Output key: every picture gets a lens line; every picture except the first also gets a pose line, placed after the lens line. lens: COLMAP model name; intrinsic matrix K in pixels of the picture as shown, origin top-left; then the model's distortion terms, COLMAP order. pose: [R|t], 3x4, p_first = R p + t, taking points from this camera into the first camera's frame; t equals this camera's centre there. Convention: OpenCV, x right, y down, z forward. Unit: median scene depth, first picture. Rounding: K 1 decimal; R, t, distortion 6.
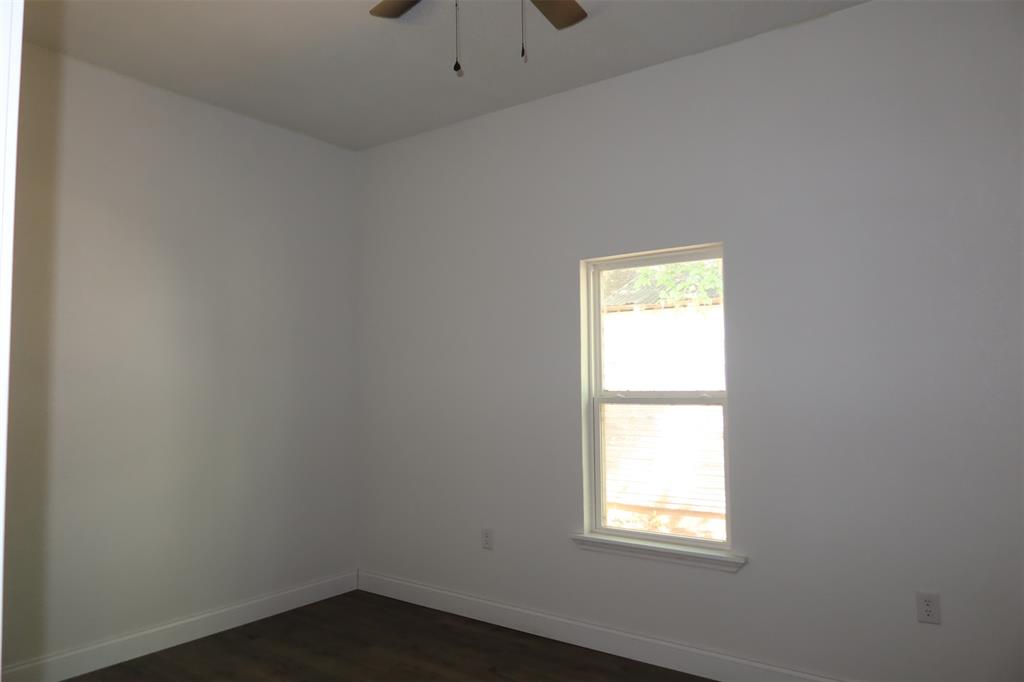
lens RADIAL K [[714.4, 0, 512.0], [0, 714.4, 341.0], [0, 0, 1]] dist [-0.003196, 0.002927]
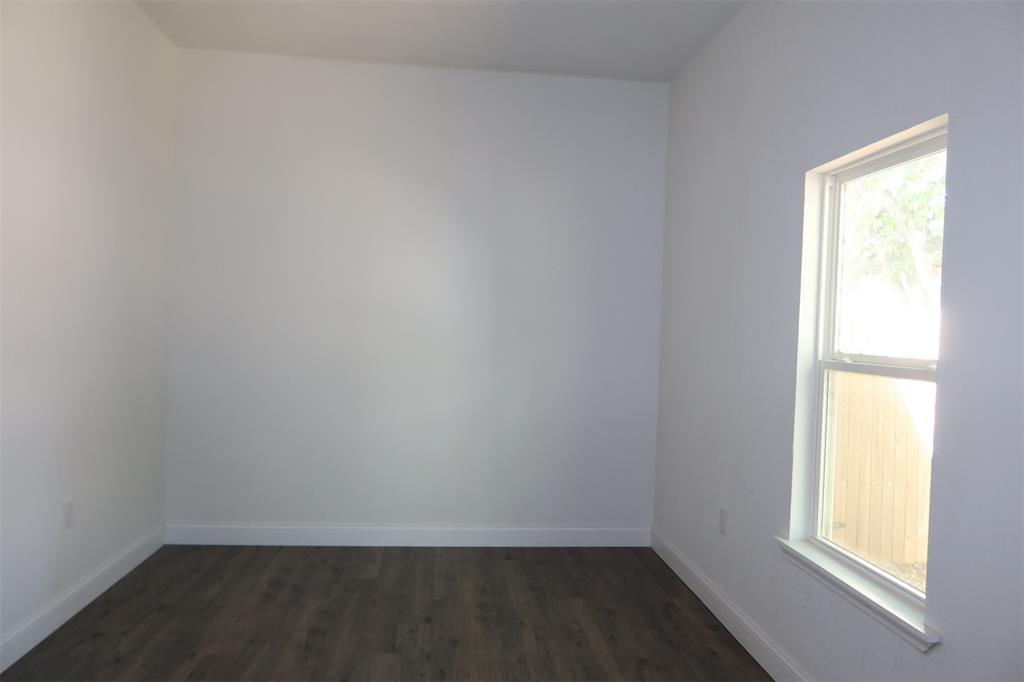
lens RADIAL K [[714.4, 0, 512.0], [0, 714.4, 341.0], [0, 0, 1]] dist [-0.003196, 0.002927]
pose [[0.688725, 0.047848, -0.723442, 0.425015], [0.001749, 0.997707, 0.067652, 0.009466], [0.725020, -0.047859, 0.687063, 0.277407]]
